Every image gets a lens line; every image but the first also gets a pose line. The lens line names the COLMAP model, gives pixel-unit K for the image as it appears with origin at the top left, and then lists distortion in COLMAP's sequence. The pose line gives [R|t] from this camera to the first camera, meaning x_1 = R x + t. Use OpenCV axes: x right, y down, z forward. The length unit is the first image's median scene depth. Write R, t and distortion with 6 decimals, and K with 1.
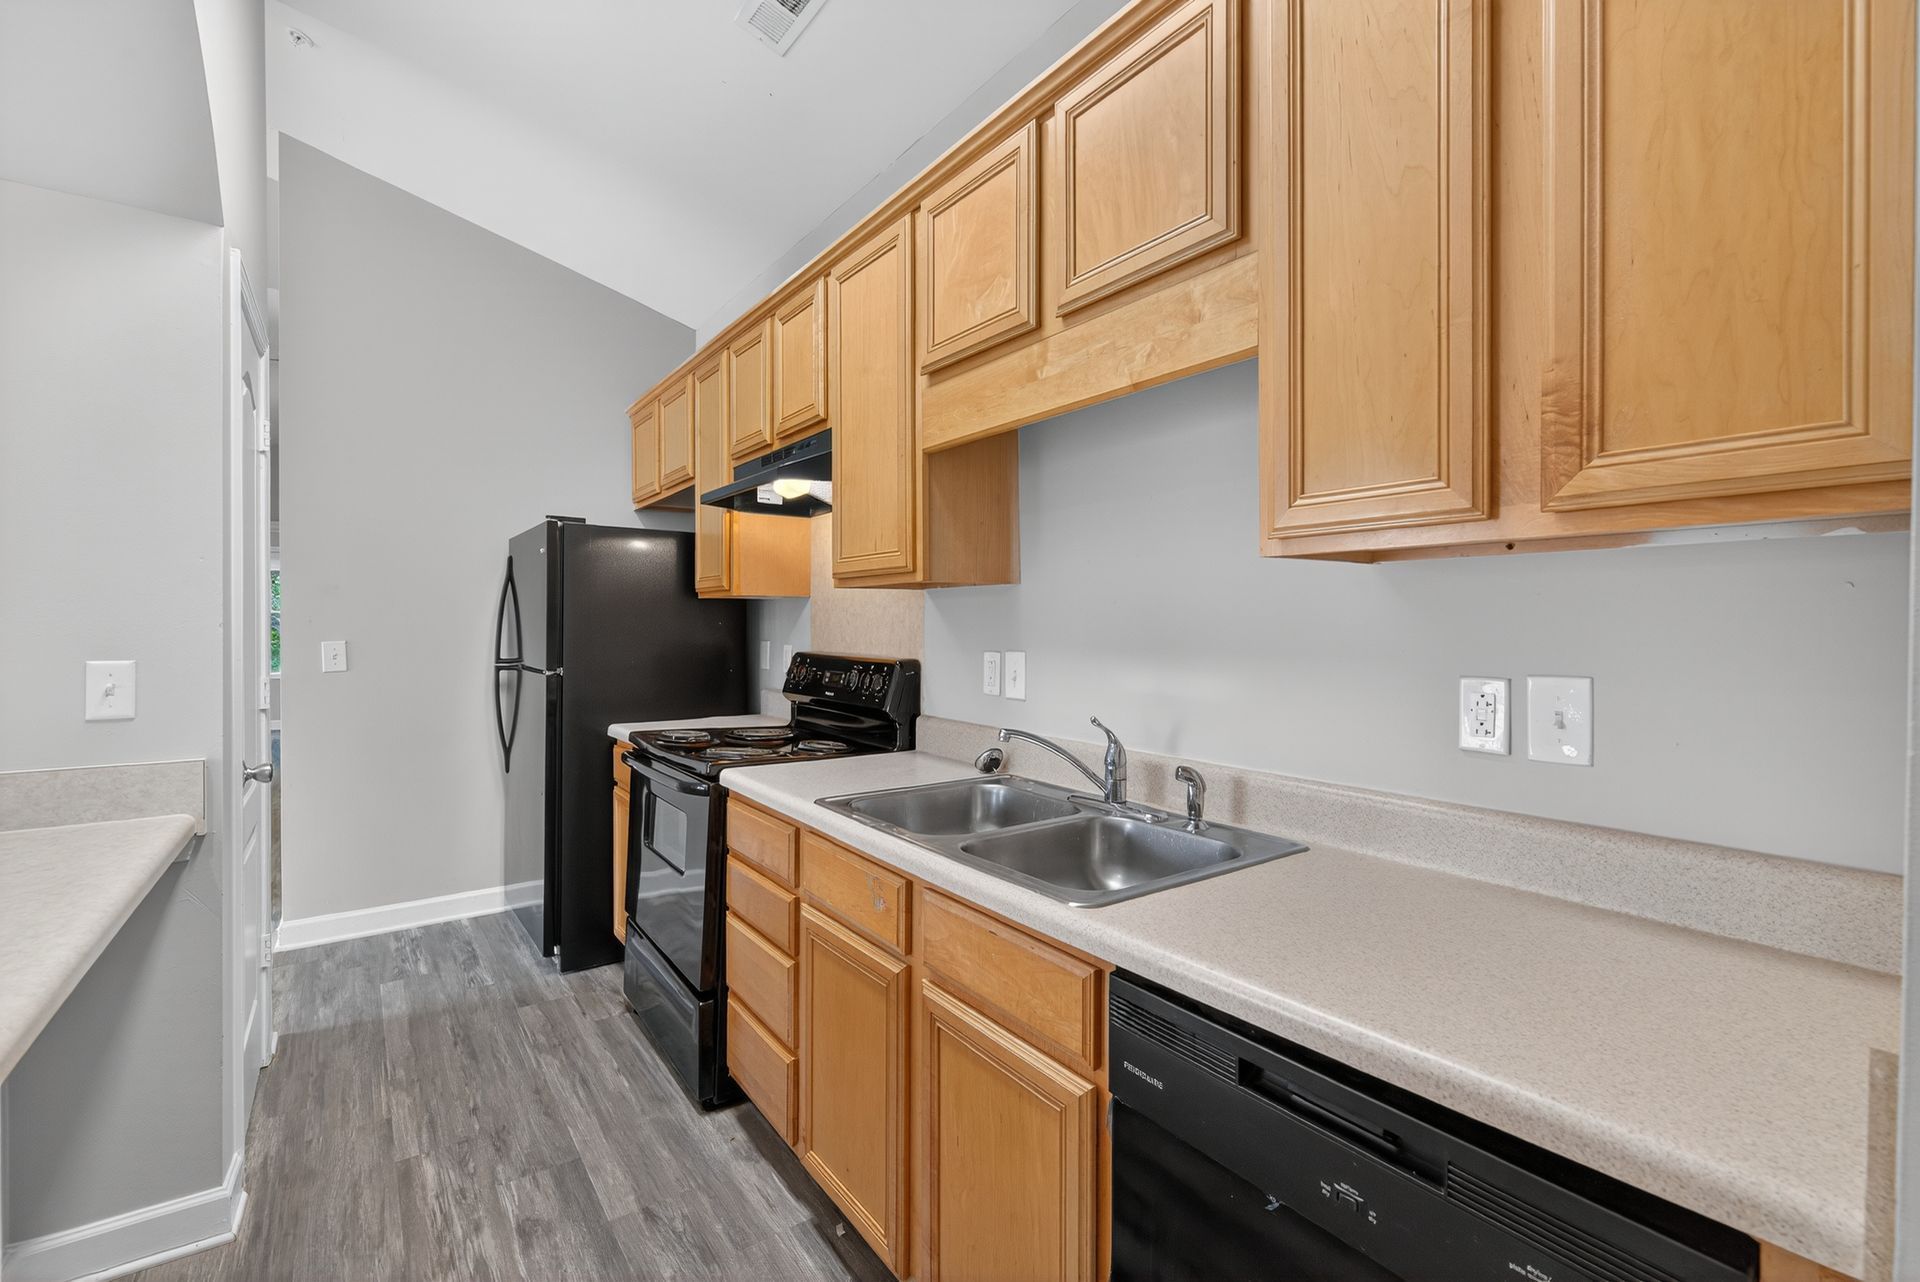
lens RADIAL K [[834.2, 0, 959.7], [0, 834.2, 630.1], [0, 0, 1]] dist [-0.003974, 0.000673]
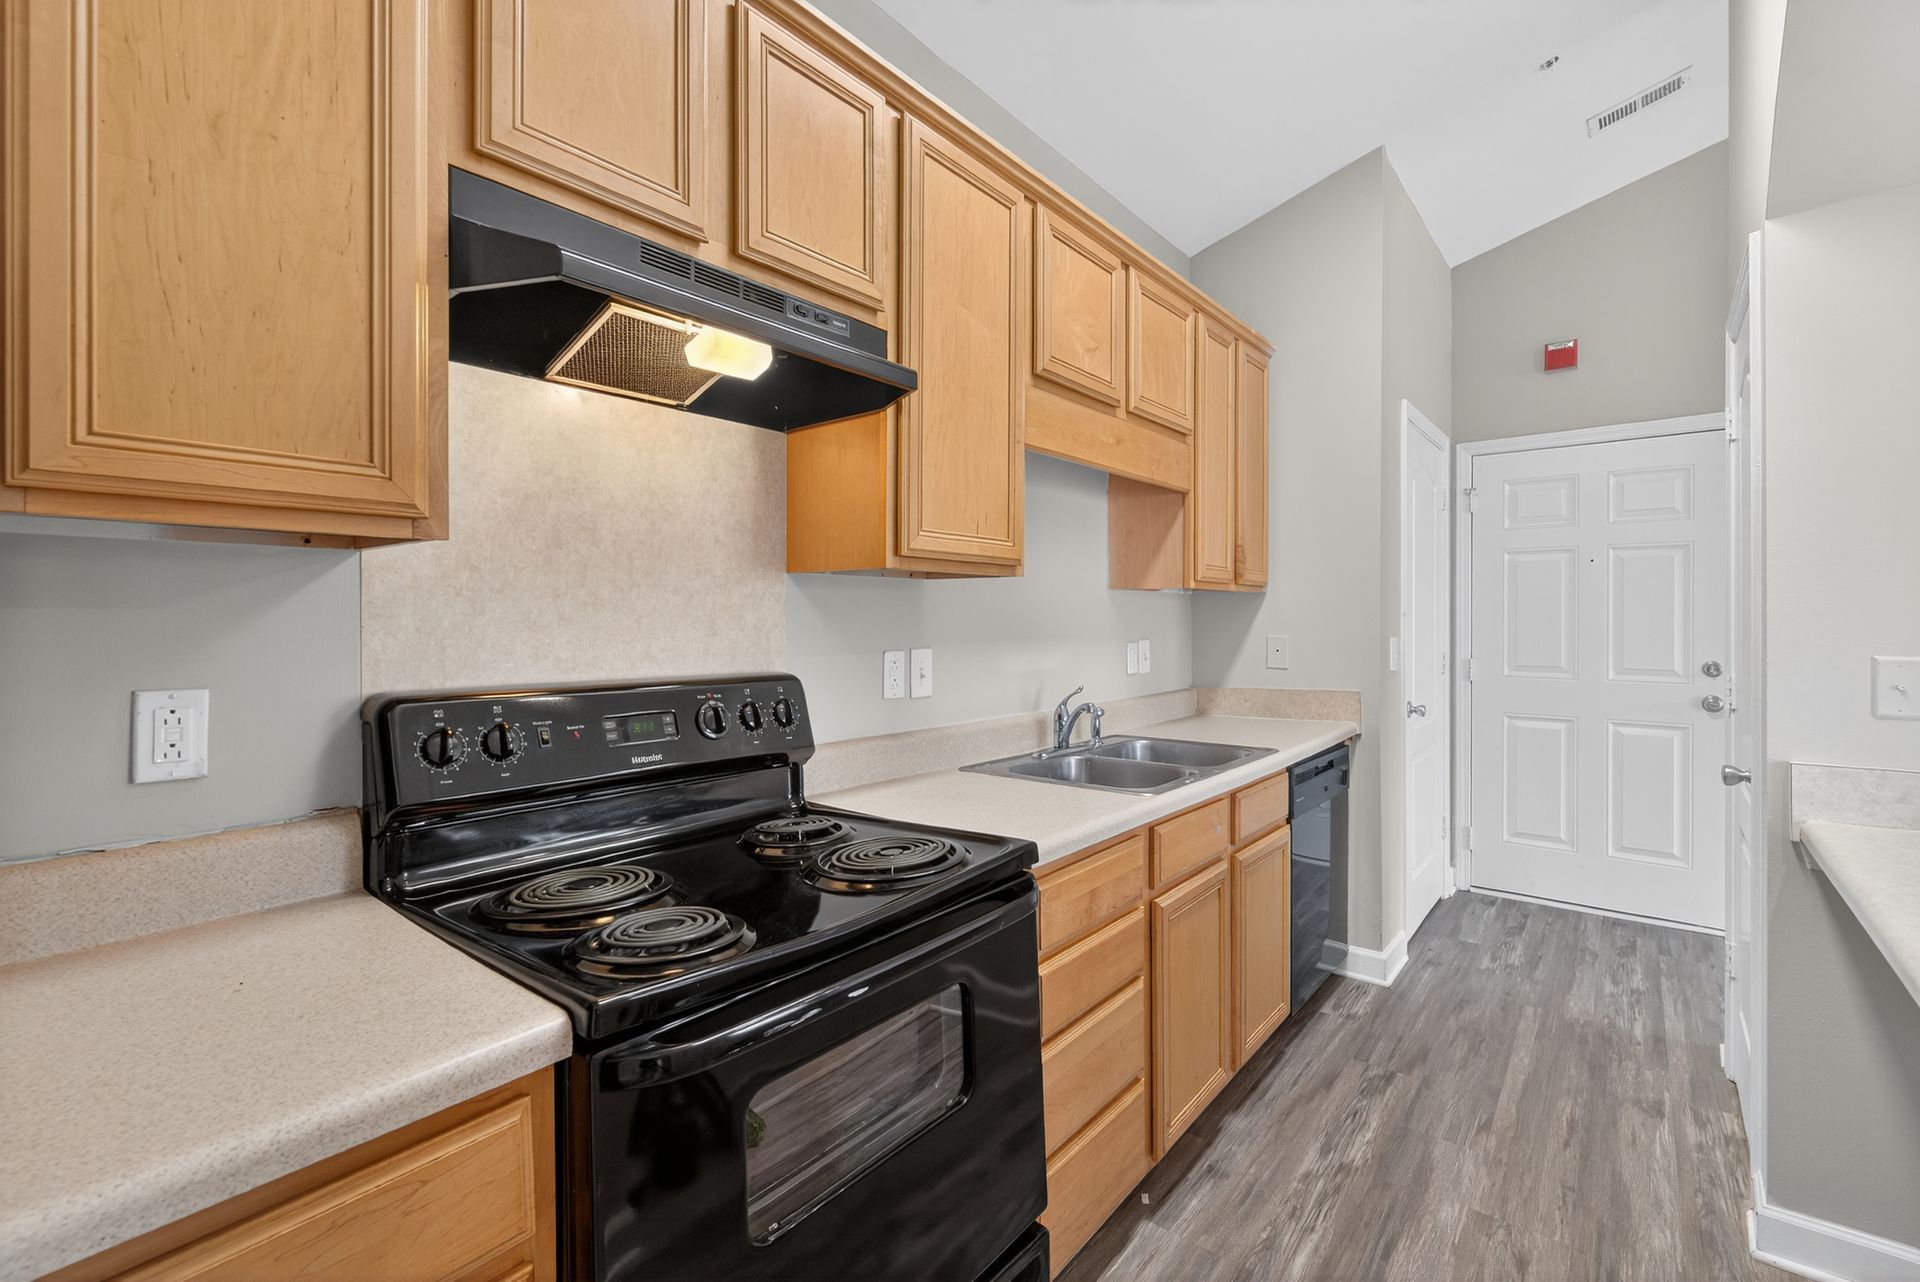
lens RADIAL K [[834.2, 0, 966.9], [0, 834.2, 623.2], [0, 0, 1]] dist [-0.003974, 0.000673]
pose [[-0.262226, -0.003262, 0.965001, -0.964465], [0.009434, 0.999938, 0.005943, -0.009956], [-0.964960, 0.010662, -0.262179, 1.307369]]
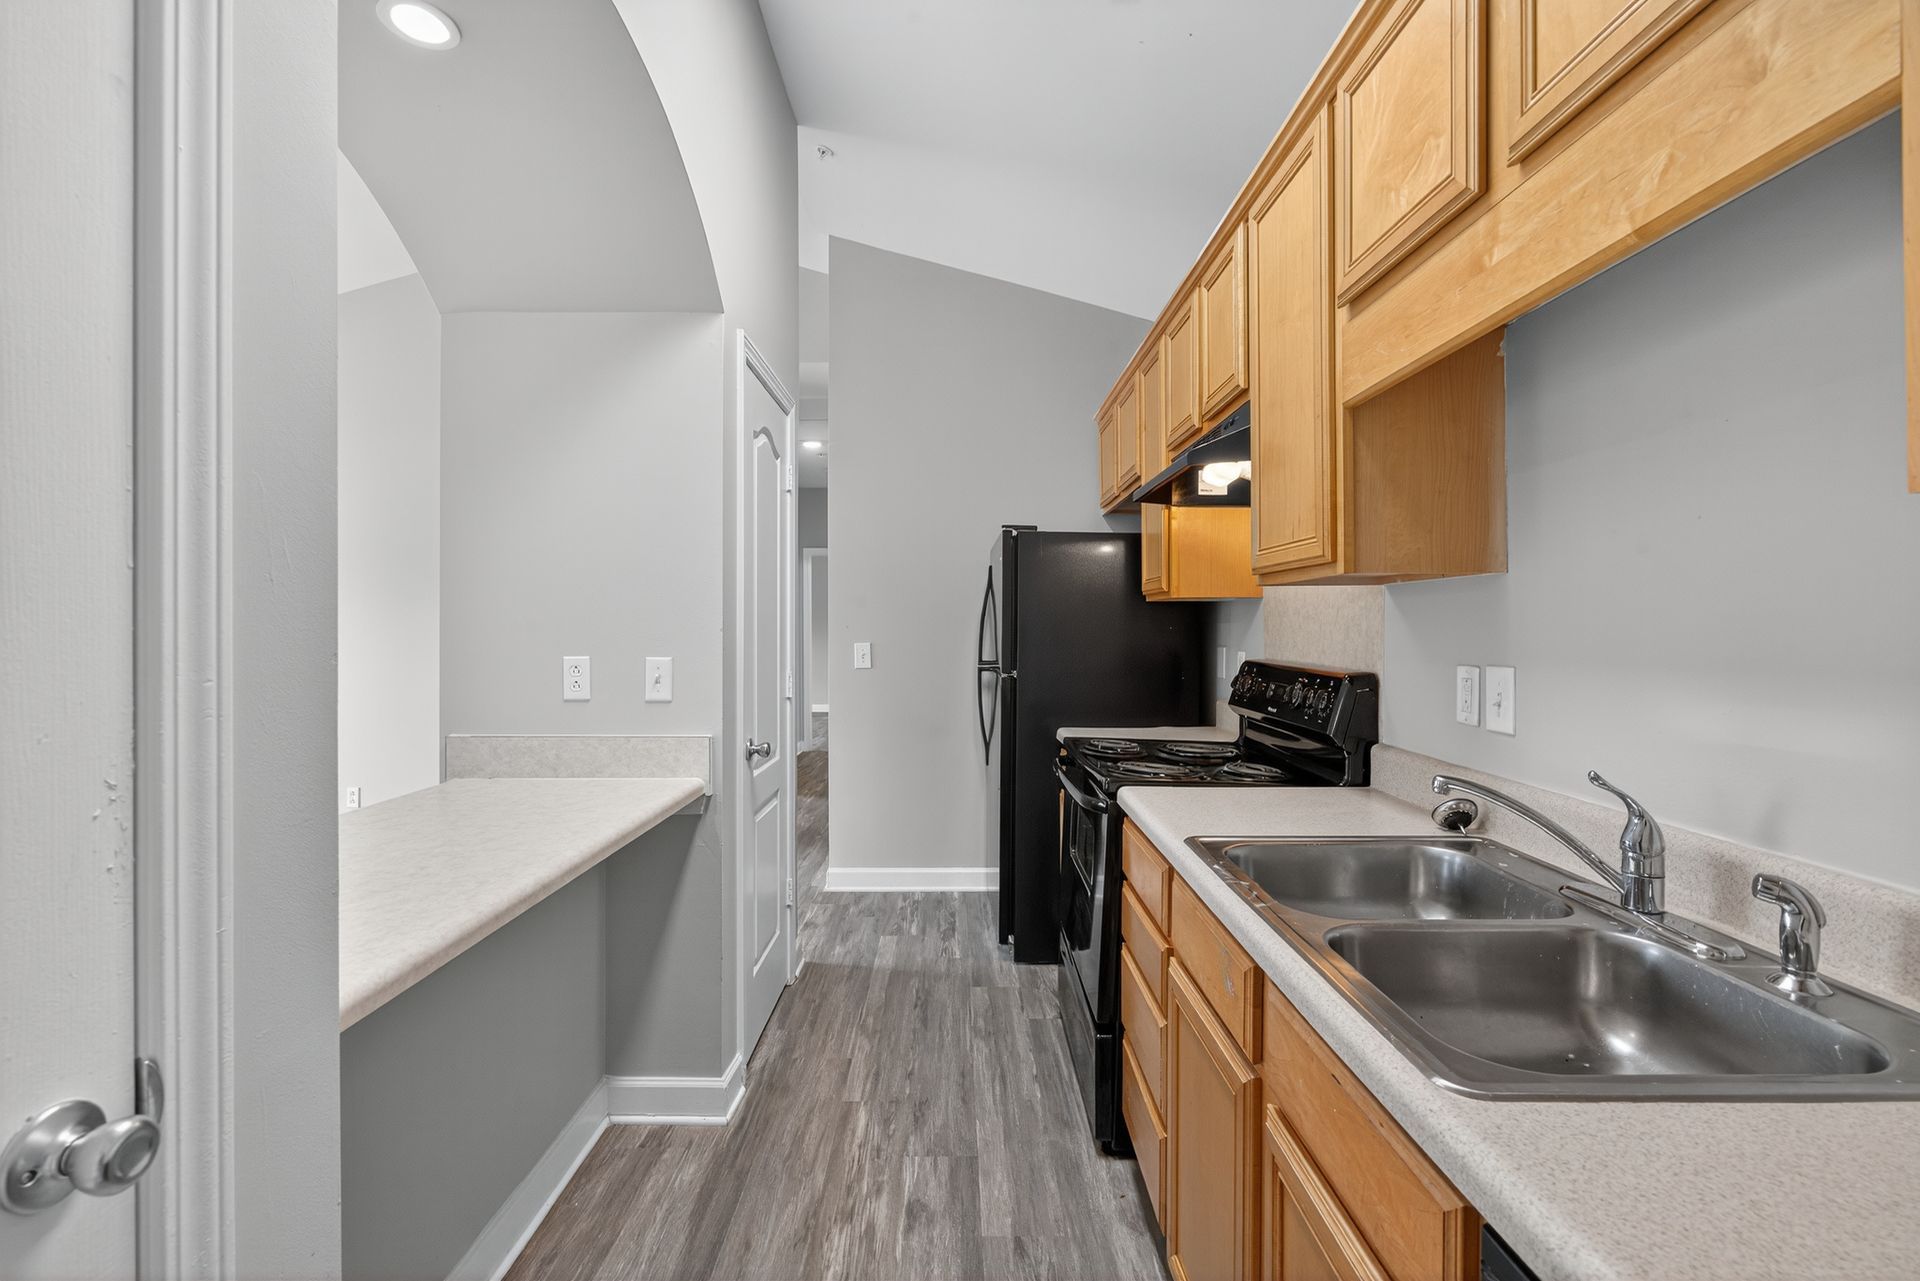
lens RADIAL K [[834.2, 0, 957.2], [0, 834.2, 630.6], [0, 0, 1]] dist [-0.003974, 0.000673]
pose [[0.811183, -0.000062, -0.584793, 0.115575], [-0.002743, 0.999989, -0.003910, -0.000960], [0.584787, 0.004776, 0.811173, 0.160922]]
